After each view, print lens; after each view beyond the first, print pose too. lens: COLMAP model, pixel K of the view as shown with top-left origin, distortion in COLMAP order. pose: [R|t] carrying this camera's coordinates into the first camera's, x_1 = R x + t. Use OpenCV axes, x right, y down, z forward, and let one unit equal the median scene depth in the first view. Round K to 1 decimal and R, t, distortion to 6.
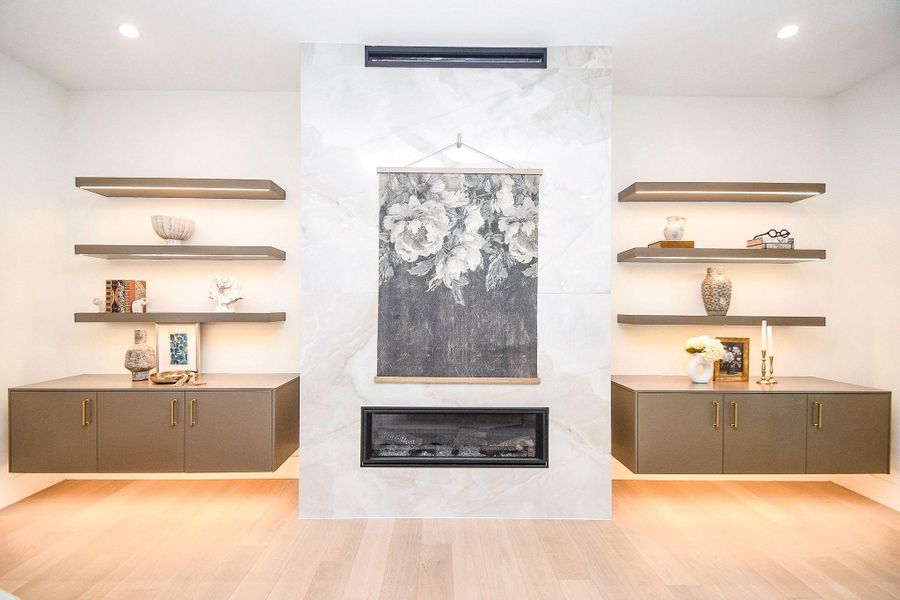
lens RADIAL K [[403.1, 0, 437.3], [0, 403.1, 312.1], [0, 0, 1]] dist [0.014645, -0.002936]
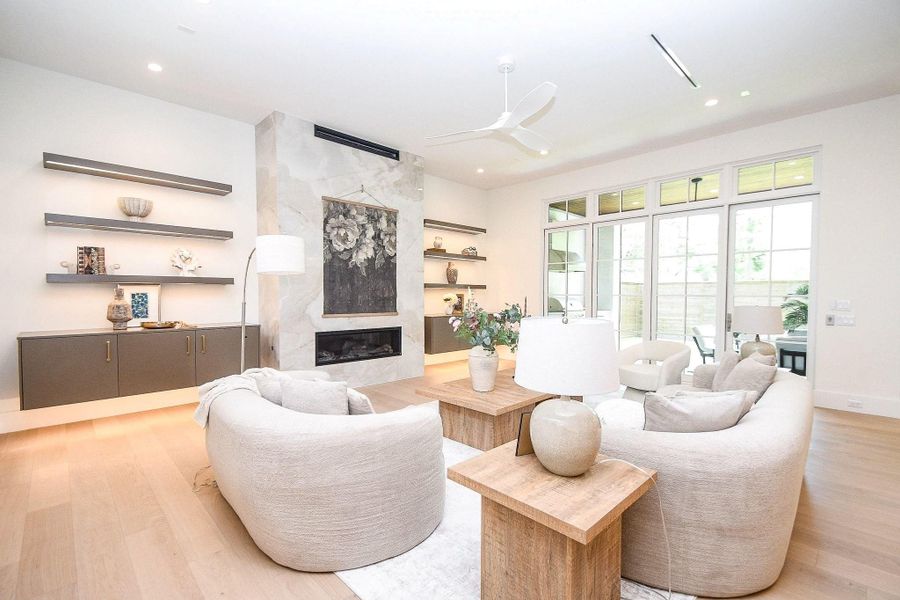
lens RADIAL K [[403.1, 0, 451.6], [0, 403.1, 301.1], [0, 0, 1]] dist [0.014645, -0.002936]
pose [[0.723088, -0.015989, 0.690571, -0.951327], [0.001214, 0.999760, 0.021877, 0.060950], [-0.690755, -0.014981, 0.722933, -0.660921]]
